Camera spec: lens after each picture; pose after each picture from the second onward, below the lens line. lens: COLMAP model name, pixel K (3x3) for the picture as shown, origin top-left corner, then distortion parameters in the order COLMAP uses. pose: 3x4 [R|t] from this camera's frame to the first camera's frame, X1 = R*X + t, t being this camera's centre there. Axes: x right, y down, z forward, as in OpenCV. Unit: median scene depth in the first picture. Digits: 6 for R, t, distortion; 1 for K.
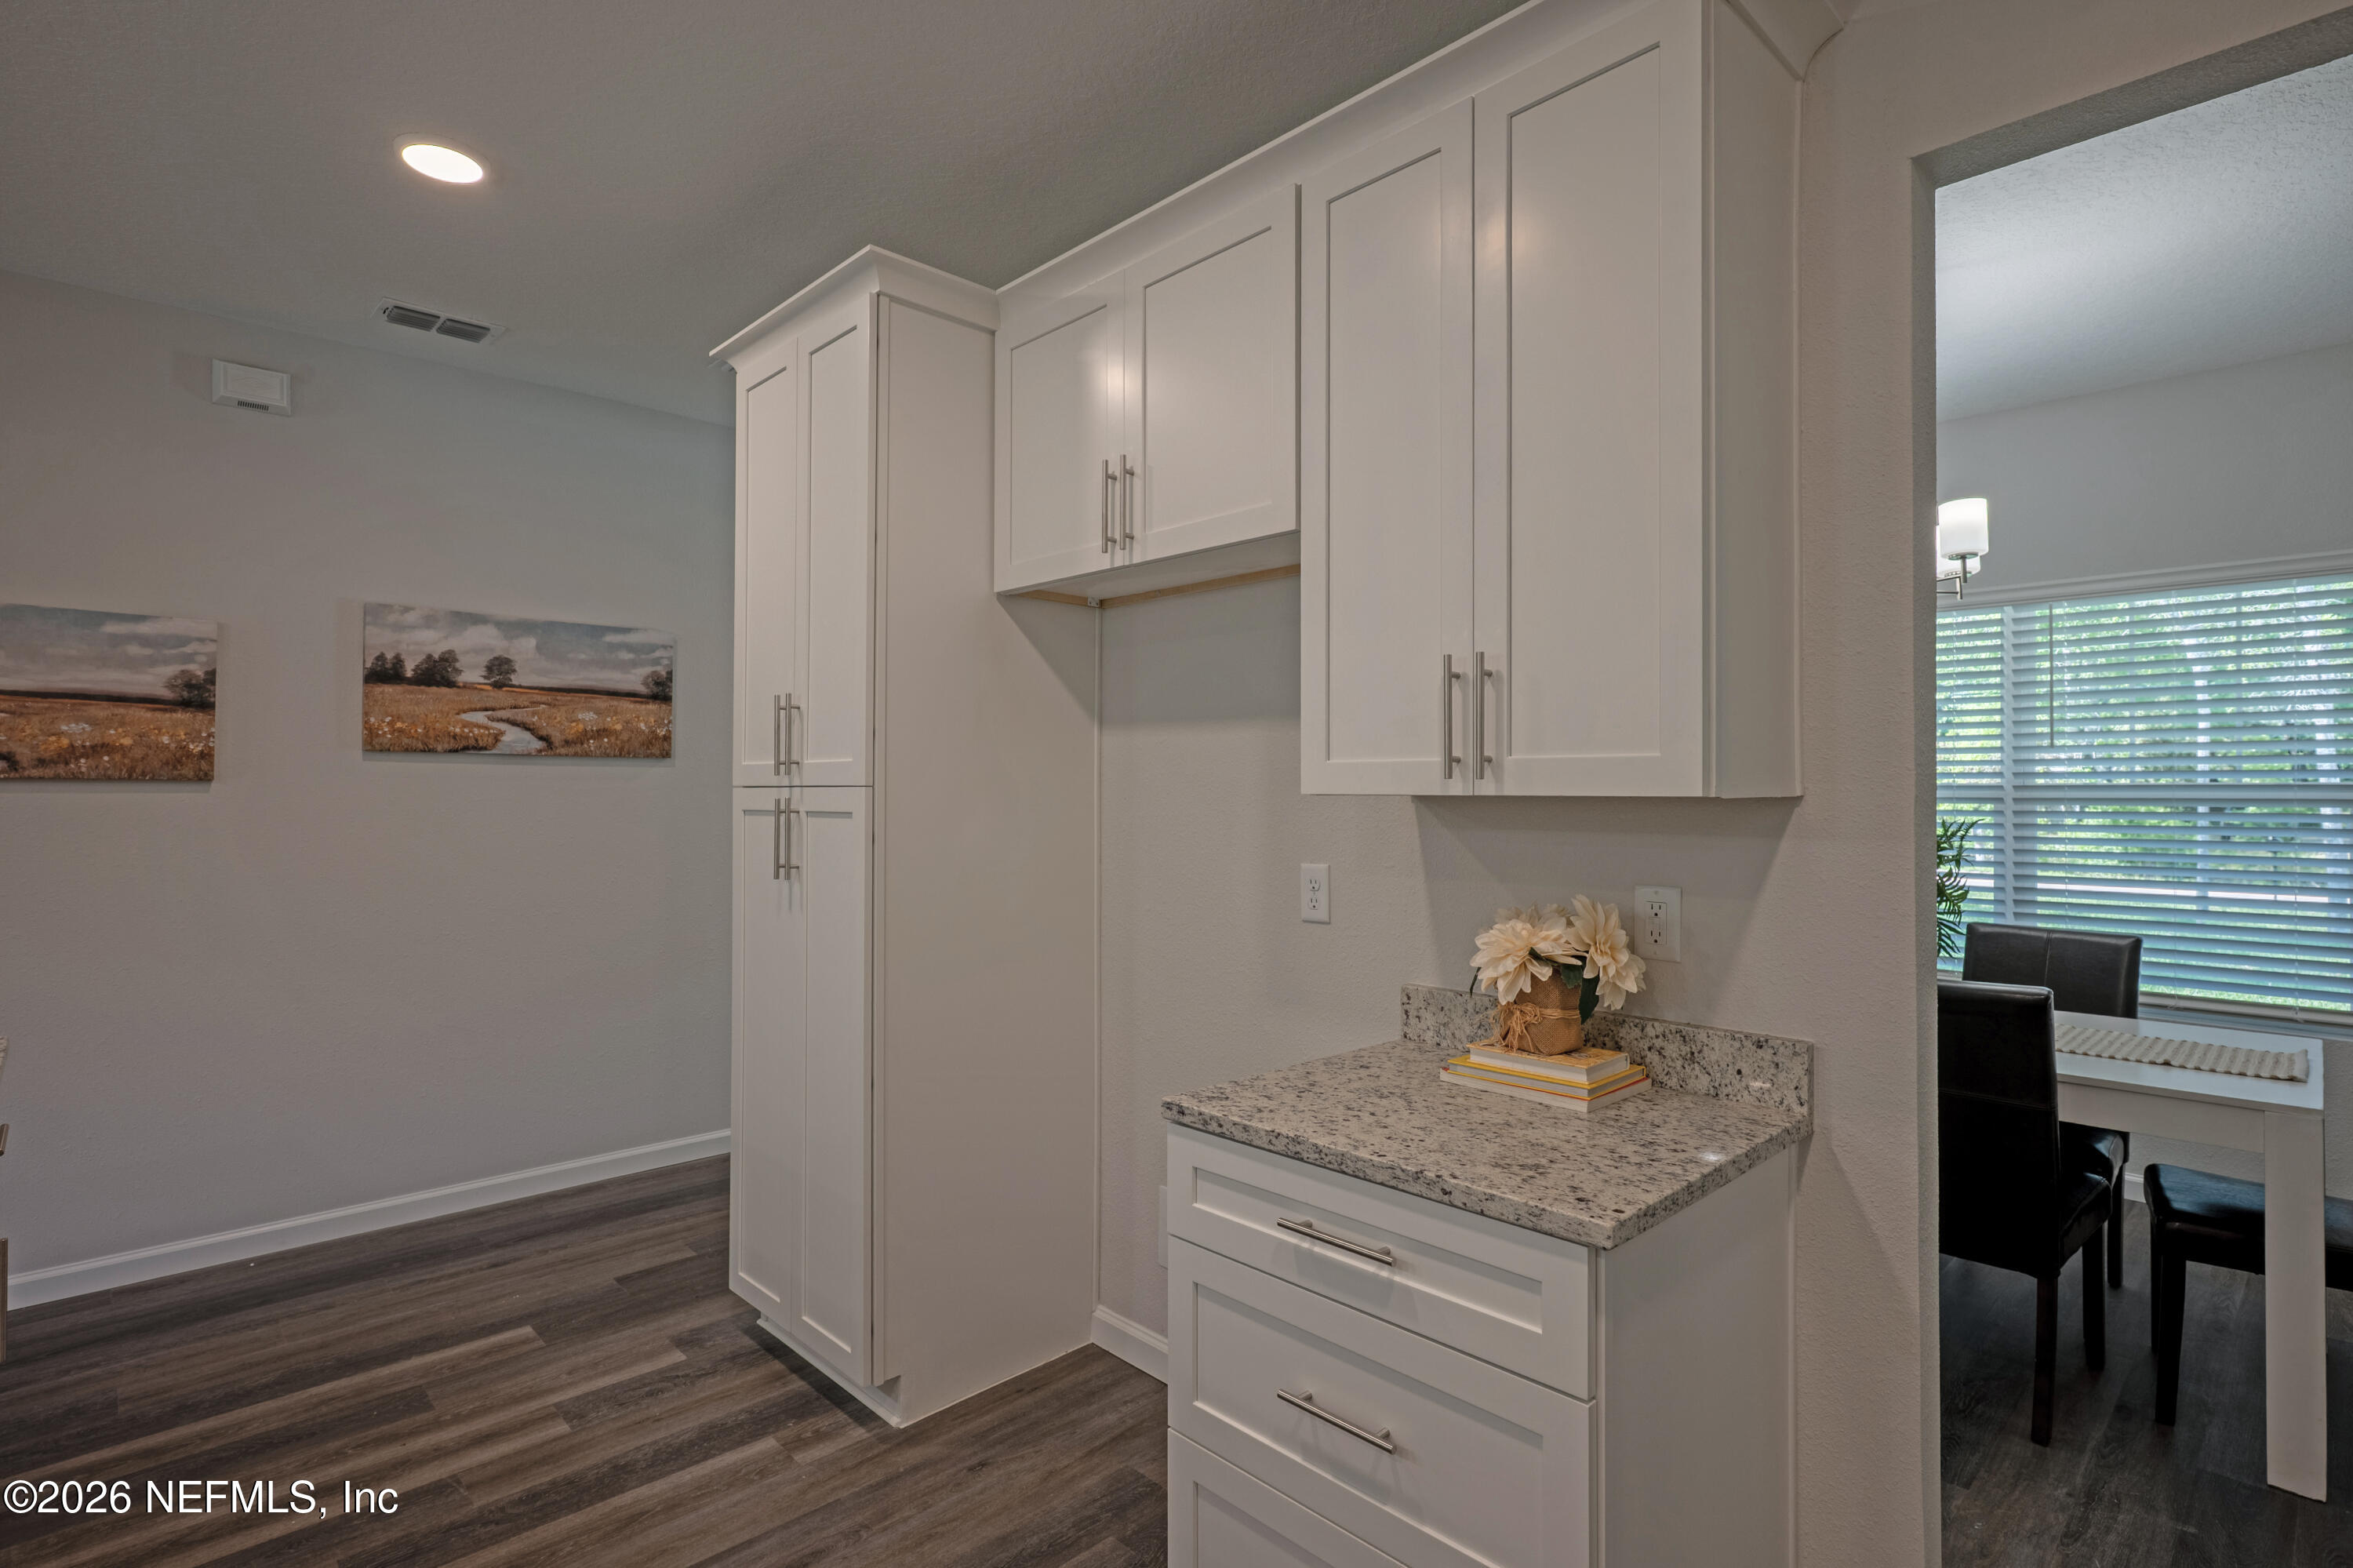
lens RADIAL K [[1143.5, 0, 1176.5], [0, 1143.5, 784.0], [0, 0, 1]] dist [-0.001928, 0.001369]
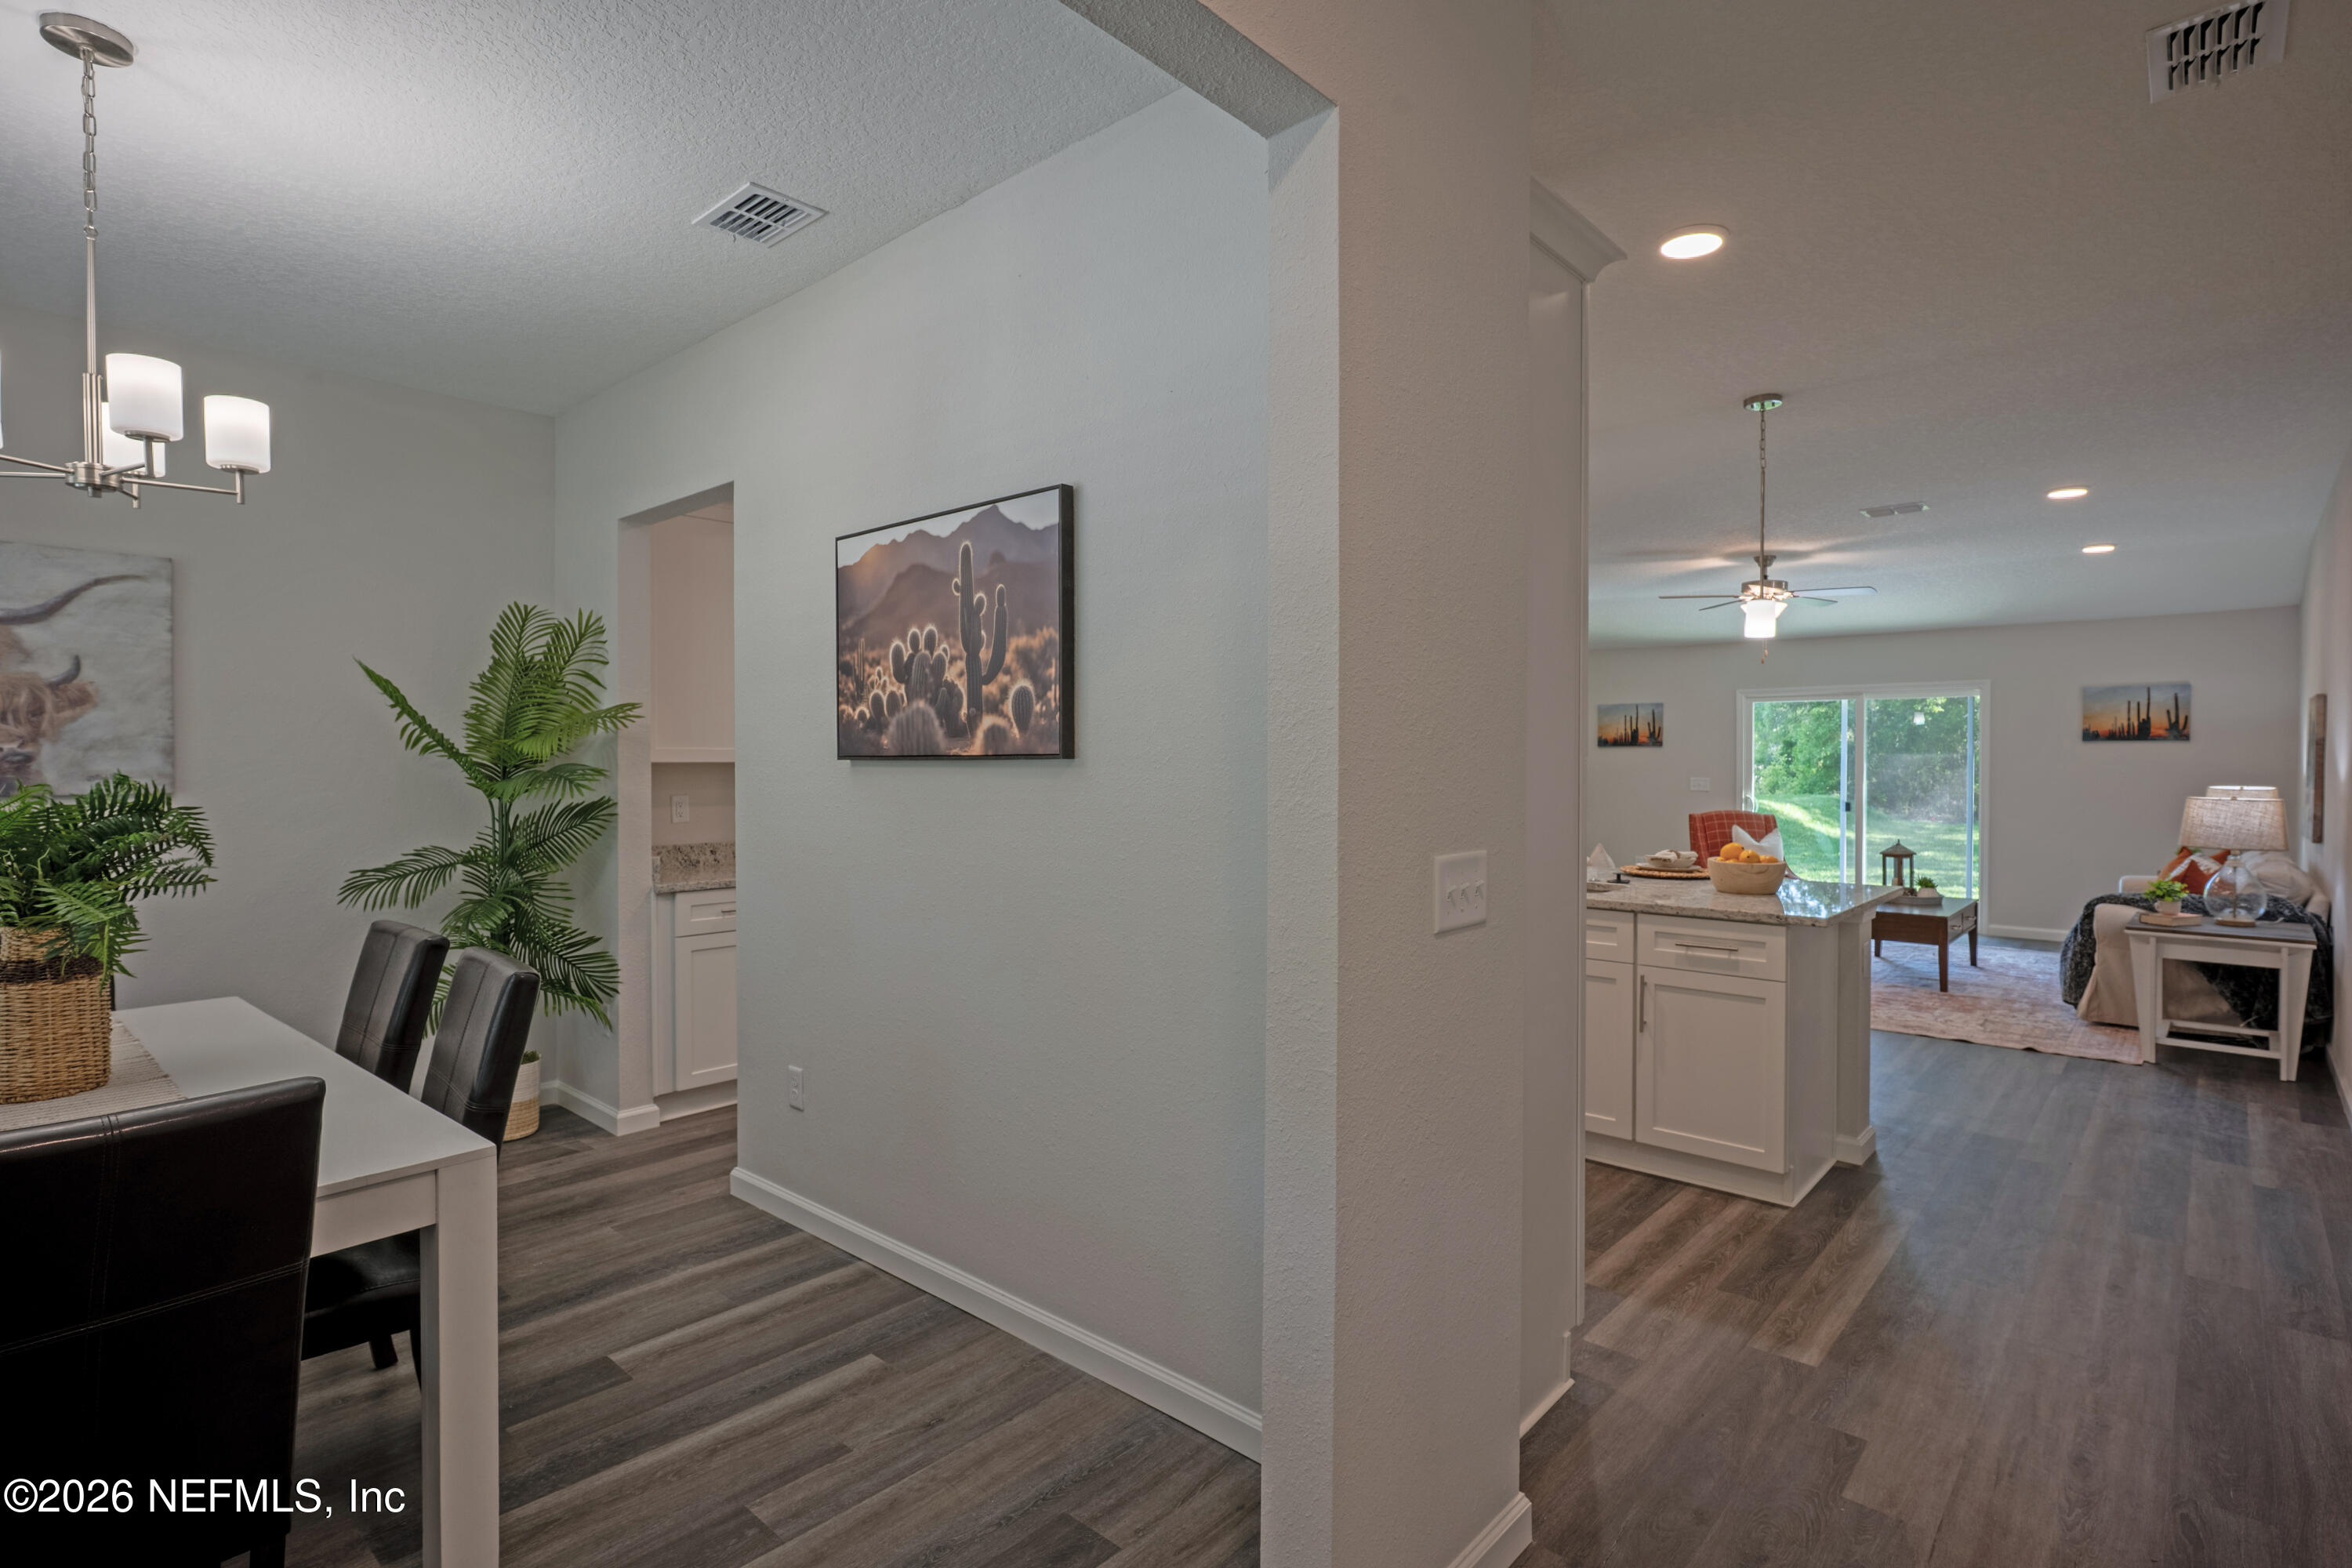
lens RADIAL K [[1156.8, 0, 1173.4], [0, 1156.8, 774.4], [0, 0, 1]] dist [0.001529, 0.000306]
pose [[-0.997527, -0.000709, -0.070276, -0.006773], [-0.001190, 0.999976, 0.006796, 0.010106], [0.070270, 0.006863, -0.997504, 2.069546]]
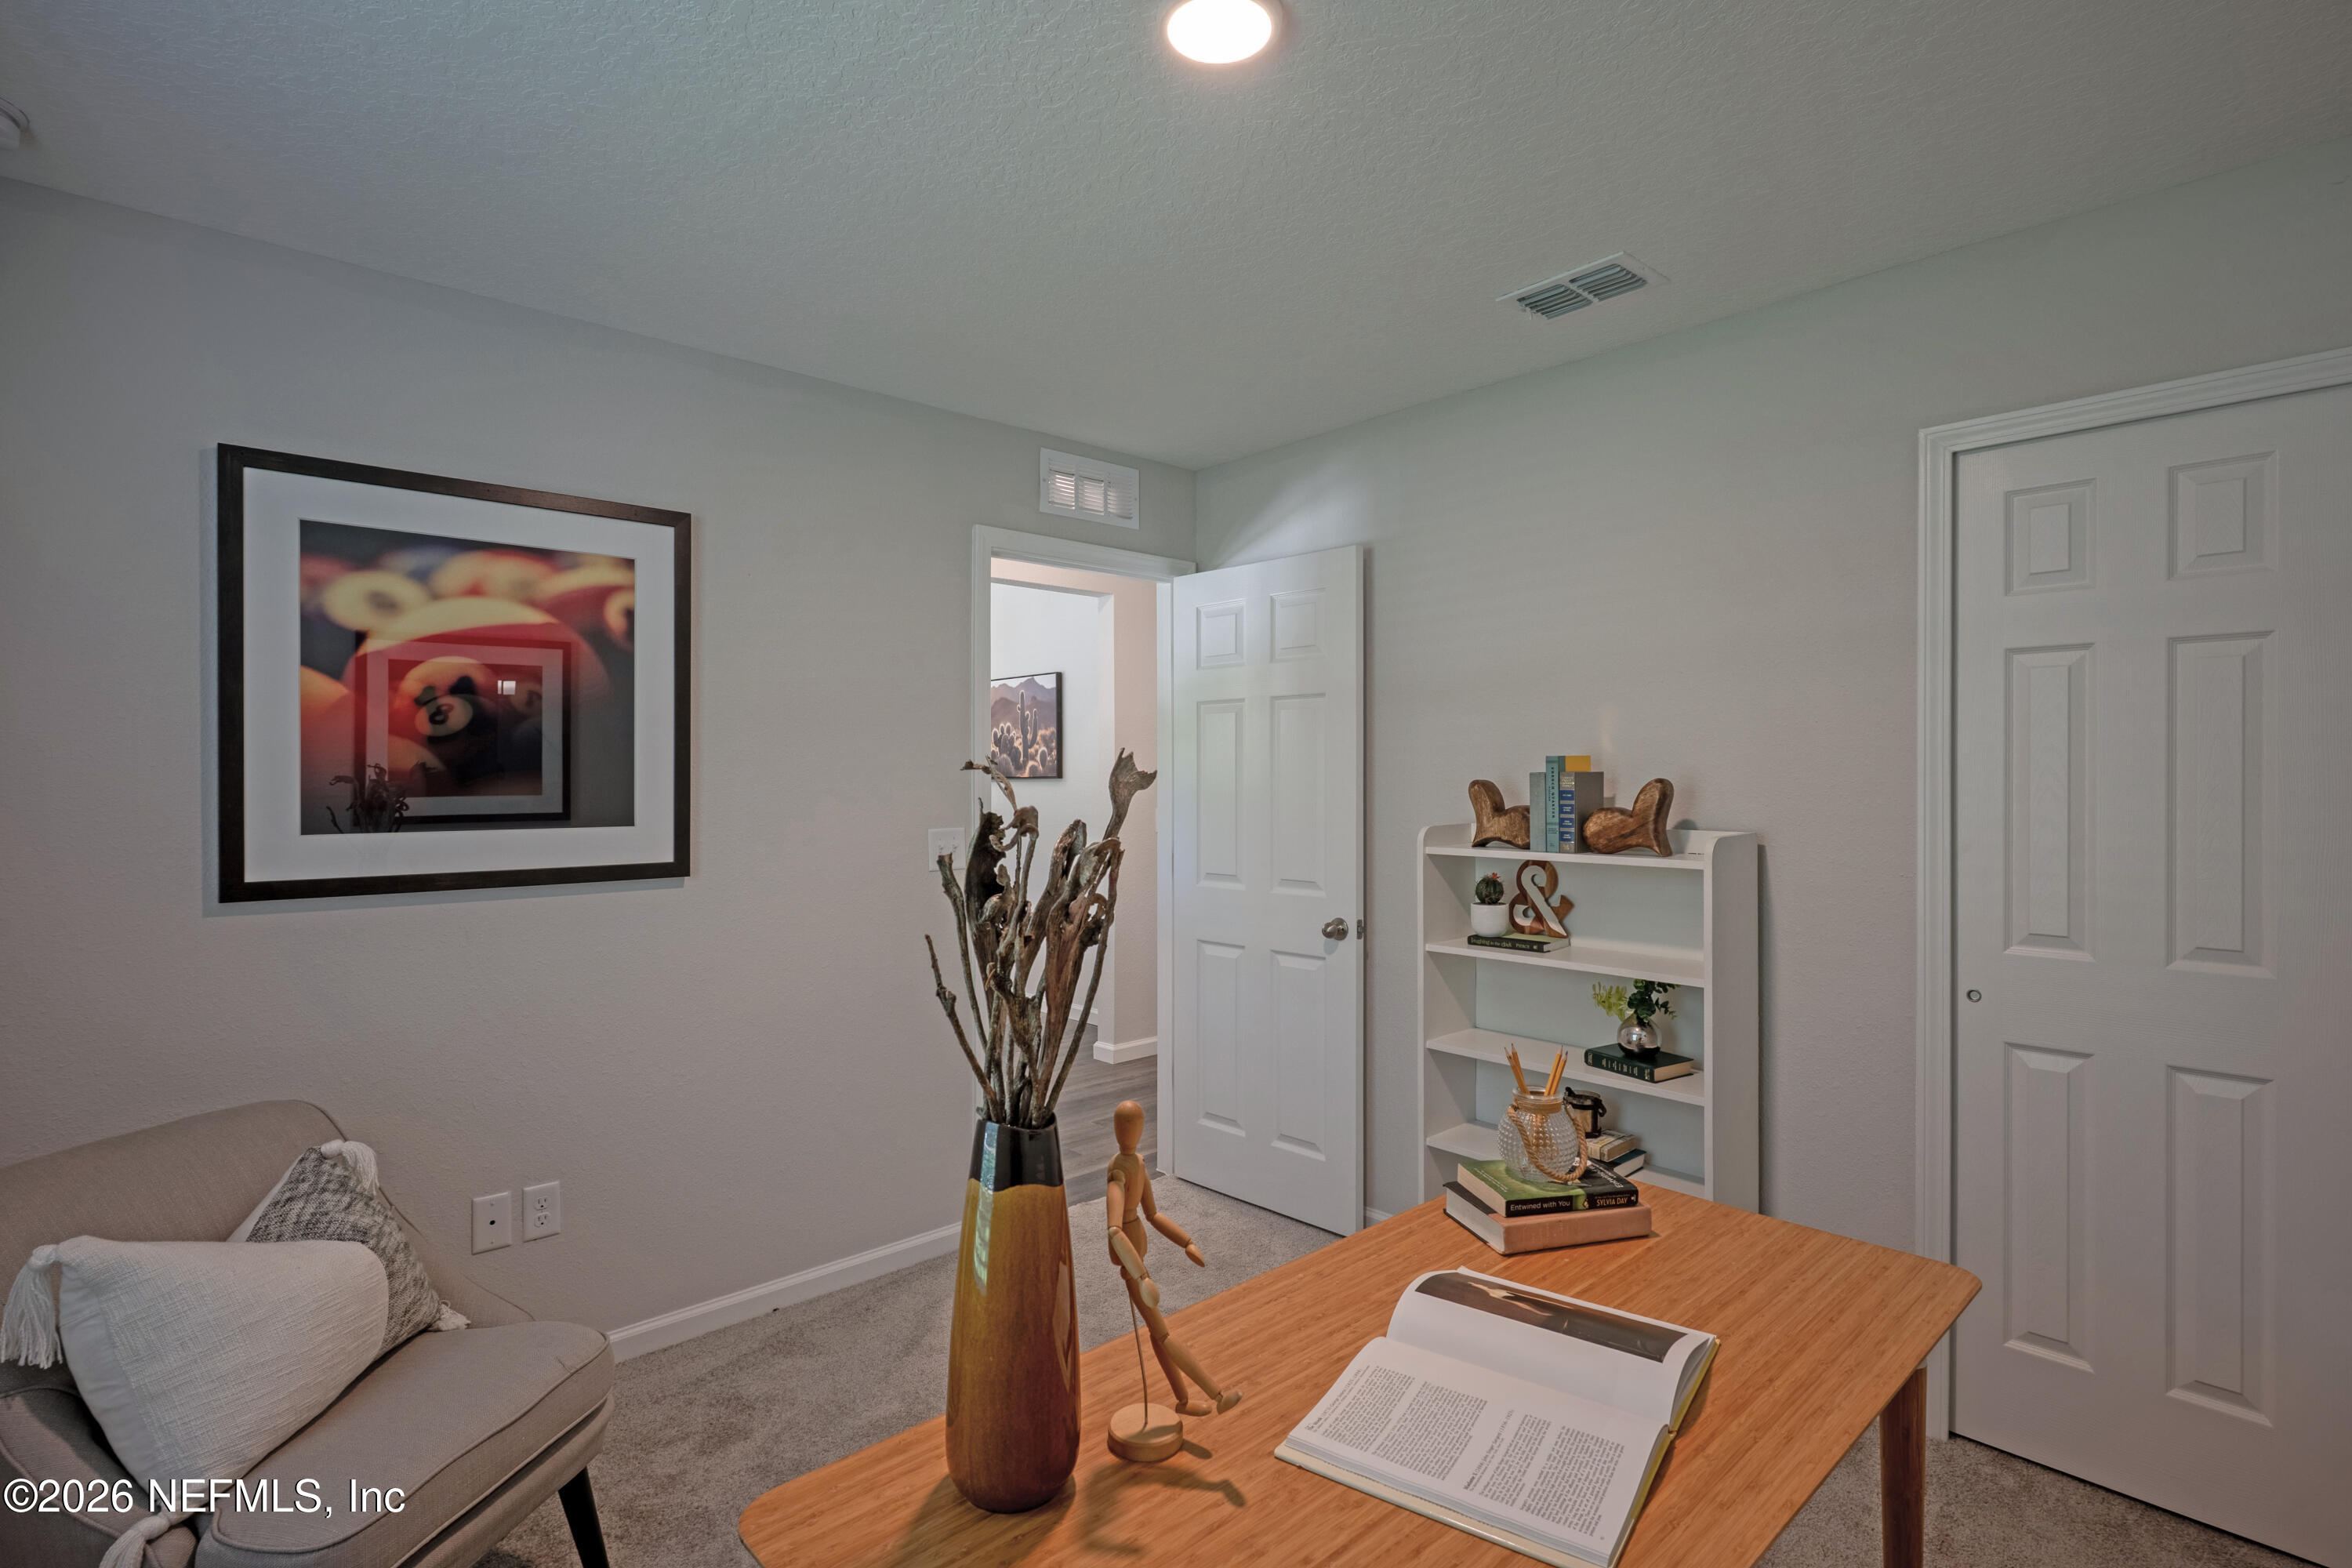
lens RADIAL K [[1150.7, 0, 1178.9], [0, 1150.7, 775.8], [0, 0, 1]] dist [0.001373, 0.000520]
pose [[-0.999844, 0.002408, 0.017487, -0.292393], [0.002278, 0.999970, -0.007413, 0.017481], [-0.017504, -0.007372, -0.999820, 3.598817]]
